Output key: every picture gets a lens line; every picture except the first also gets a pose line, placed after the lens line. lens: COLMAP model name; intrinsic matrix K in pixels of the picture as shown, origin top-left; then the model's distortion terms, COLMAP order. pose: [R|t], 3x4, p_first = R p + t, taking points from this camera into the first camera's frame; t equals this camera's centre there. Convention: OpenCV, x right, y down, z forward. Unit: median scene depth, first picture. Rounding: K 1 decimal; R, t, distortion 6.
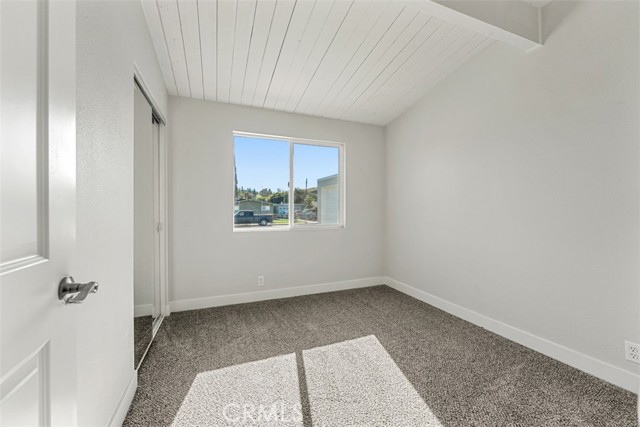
lens RADIAL K [[255.3, 0, 319.1], [0, 255.3, 210.4], [0, 0, 1]] dist [-0.005062, -0.000309]
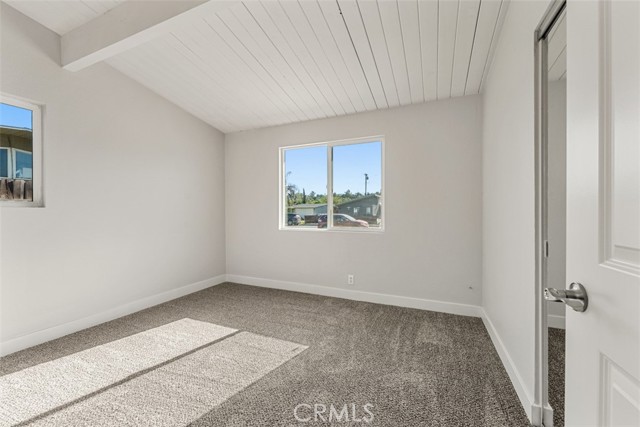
lens RADIAL K [[255.3, 0, 319.4], [0, 255.3, 214.1], [0, 0, 1]] dist [-0.005062, -0.000309]
pose [[0.696112, 0.008535, -0.717883, 0.616638], [-0.005628, 0.999963, 0.006432, 0.000653], [0.717911, -0.000438, 0.696134, 0.260123]]
